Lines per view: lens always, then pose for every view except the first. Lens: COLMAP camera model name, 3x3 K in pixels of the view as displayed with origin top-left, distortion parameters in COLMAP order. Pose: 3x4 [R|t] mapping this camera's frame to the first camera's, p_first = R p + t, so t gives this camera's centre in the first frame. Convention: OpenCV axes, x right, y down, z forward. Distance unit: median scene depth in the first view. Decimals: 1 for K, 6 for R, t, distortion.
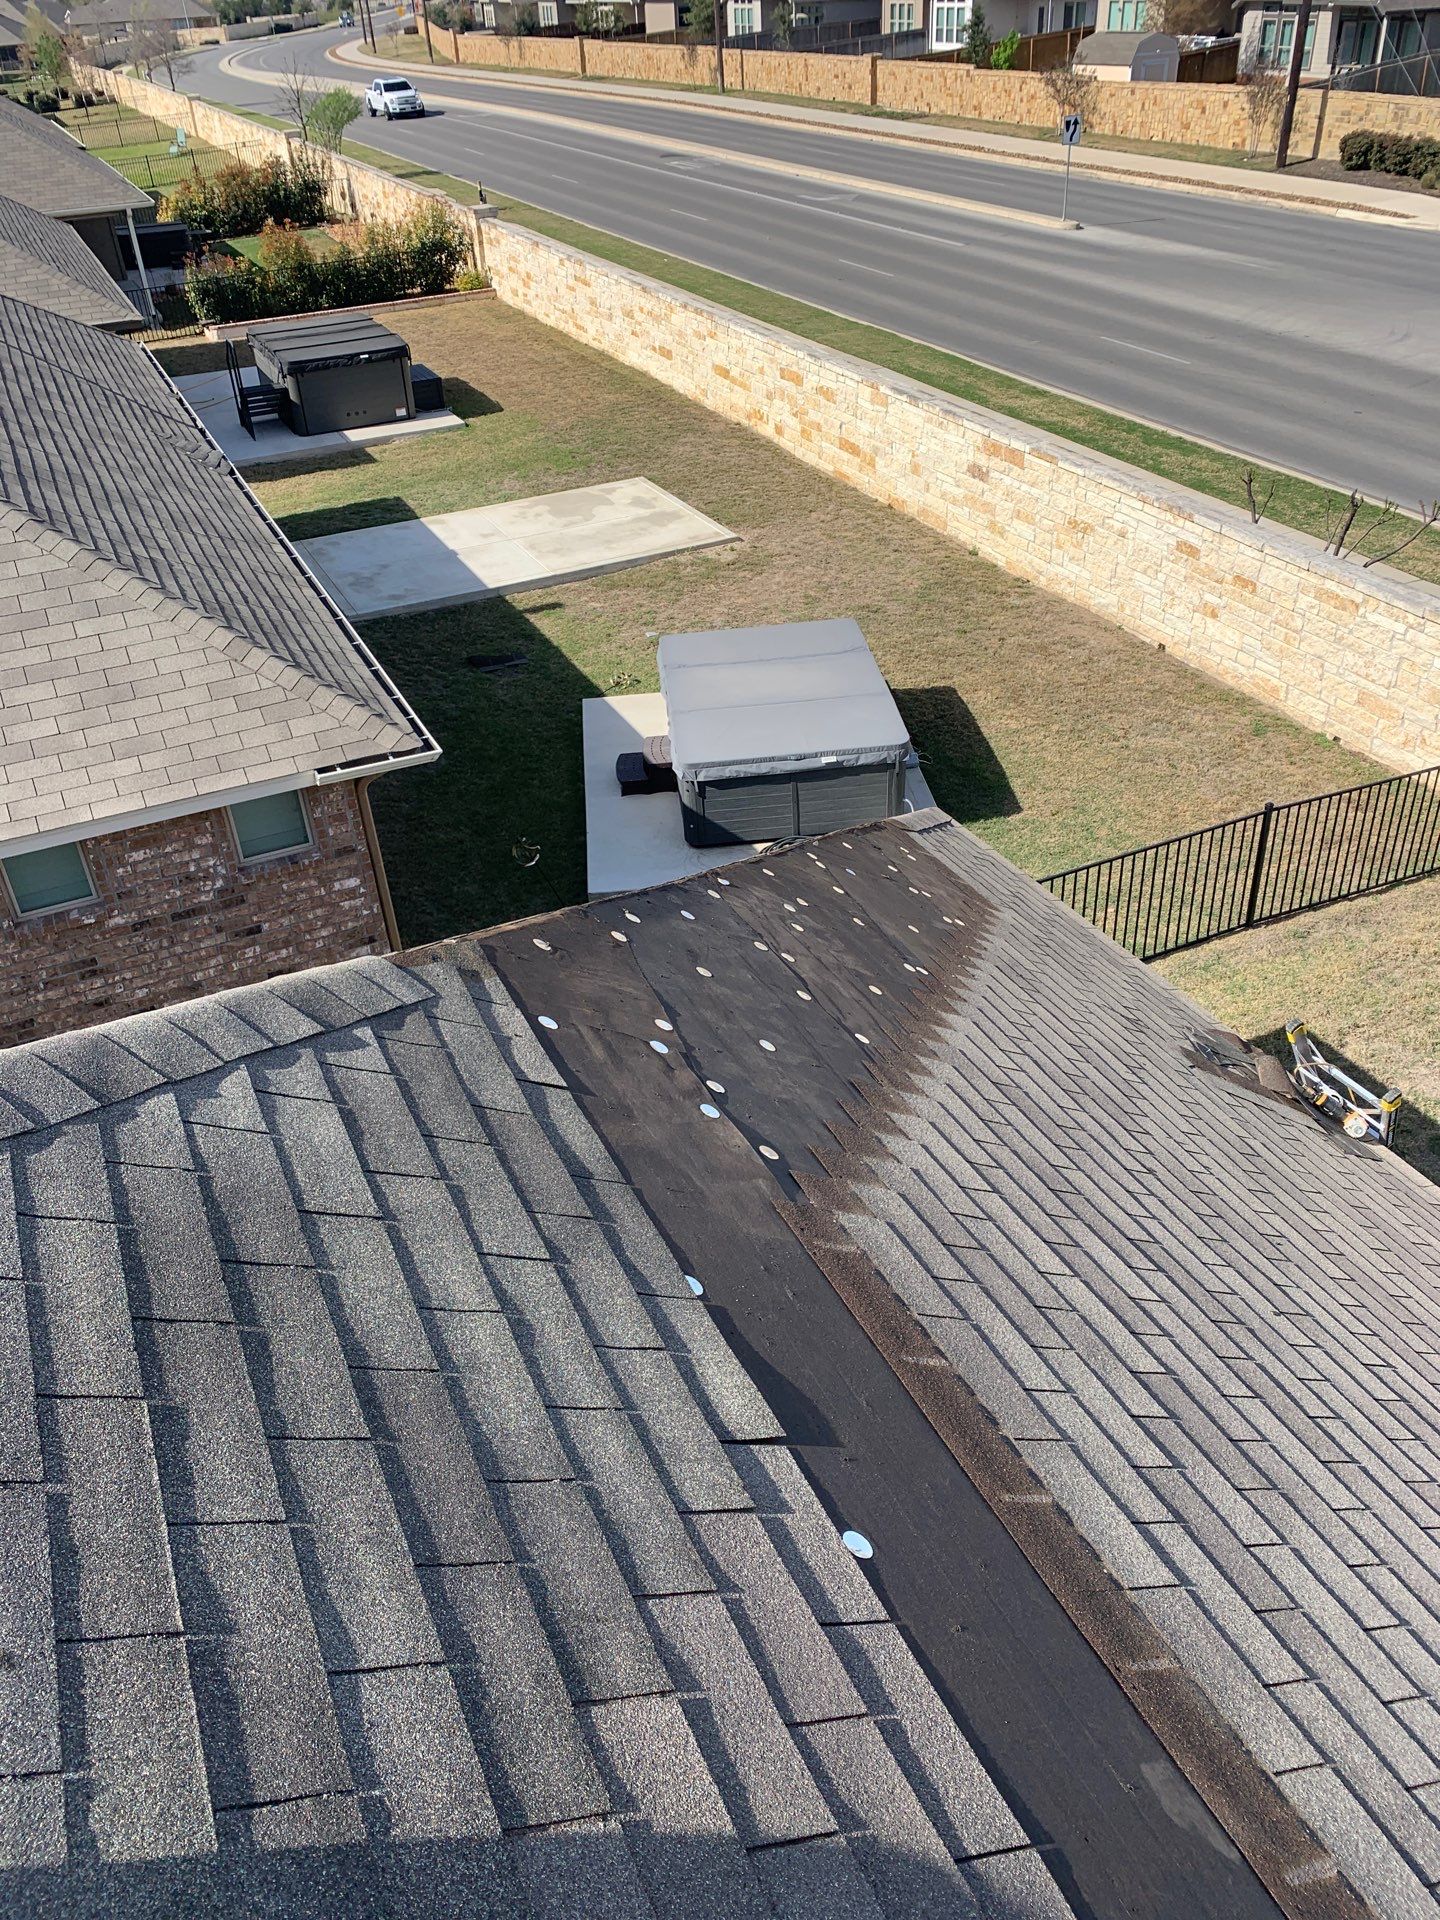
lens RADIAL K [[1485.0, 0, 720.0], [0, 1485.0, 960.0], [0, 0, 1]] dist [0.034461, -0.012271]
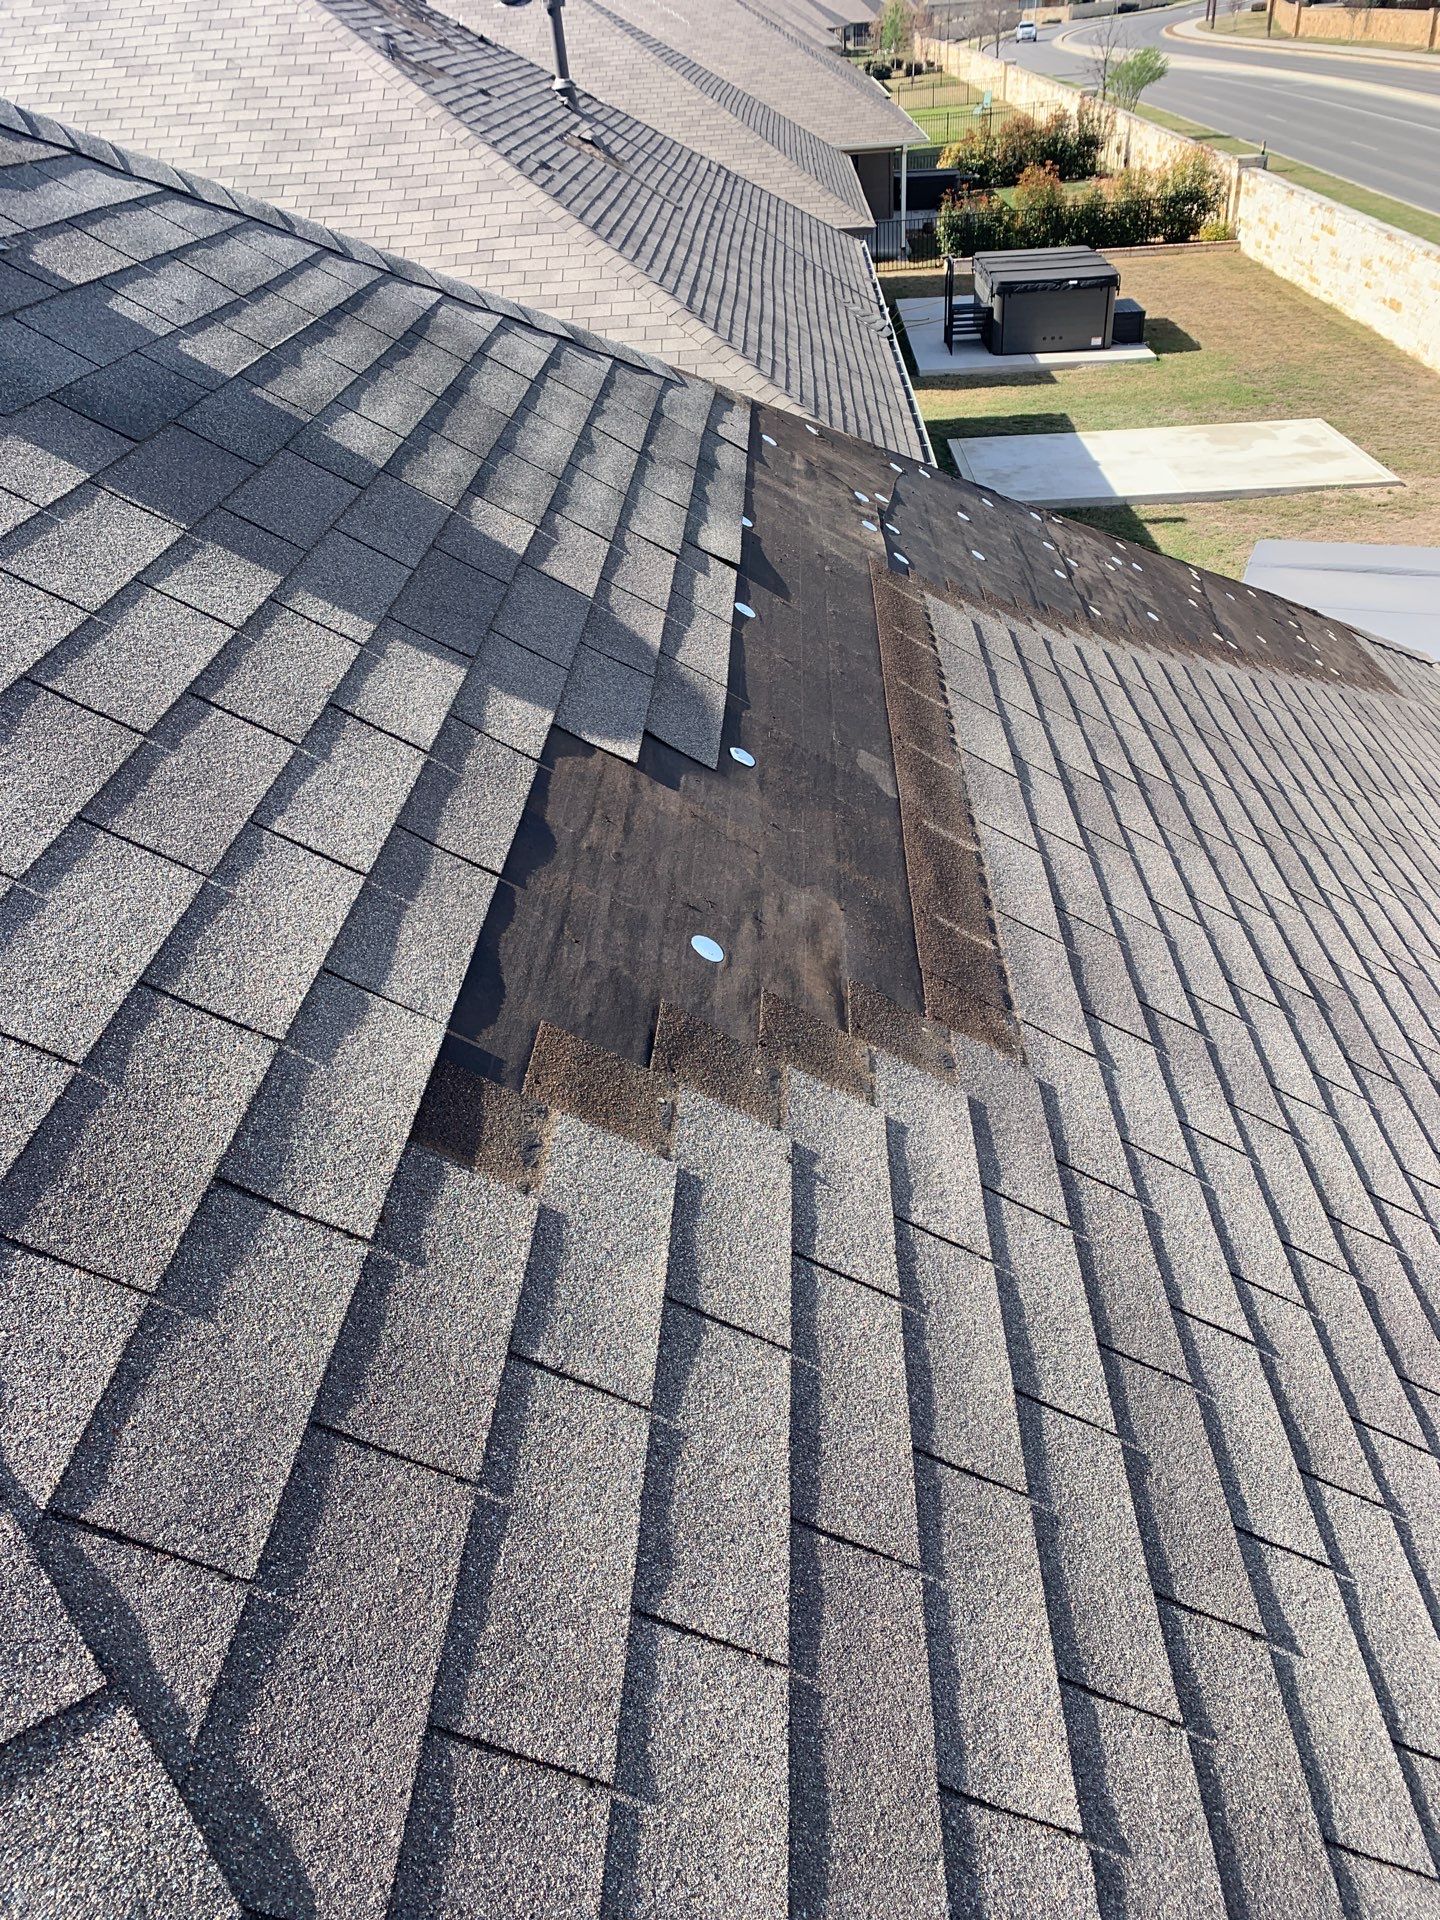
lens RADIAL K [[1511.0, 0, 720.0], [0, 1511.0, 960.0], [0, 0, 1]] dist [0.014664, -0.001477]
pose [[0.892832, 0.242776, -0.379357, 0.065259], [-0.241281, 0.969045, 0.052292, 0.061248], [0.380309, 0.044844, 0.923772, -0.032195]]
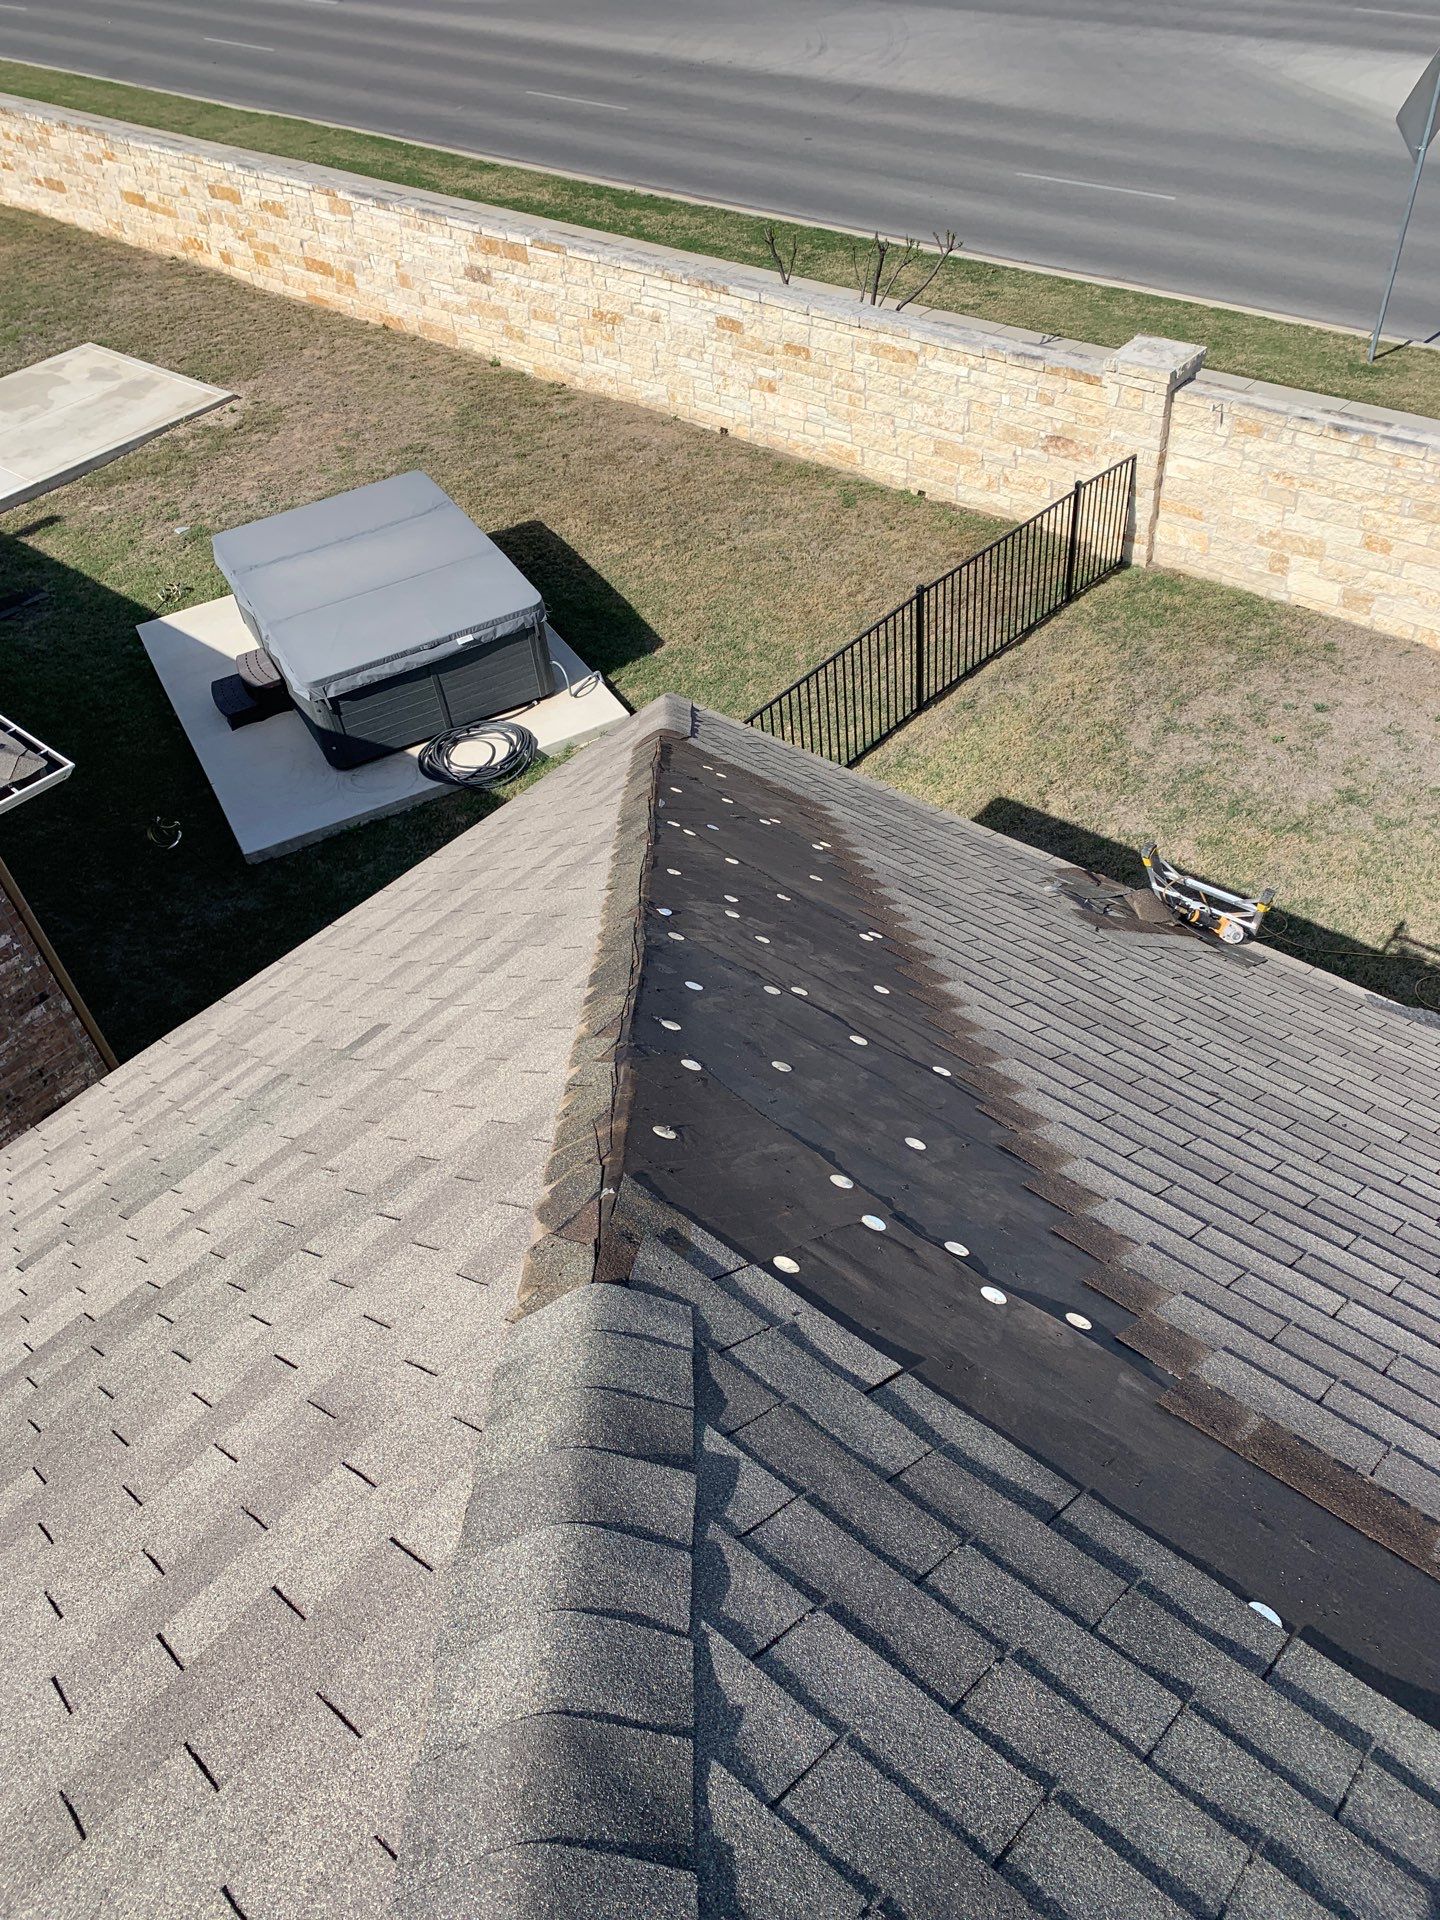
lens RADIAL K [[1485.0, 0, 720.0], [0, 1485.0, 960.0], [0, 0, 1]] dist [0.034461, -0.012271]
pose [[0.923543, -0.292192, 0.248381, -0.039907], [0.257768, 0.952515, 0.162081, -0.033205], [-0.283945, -0.085664, 0.955006, 0.037056]]
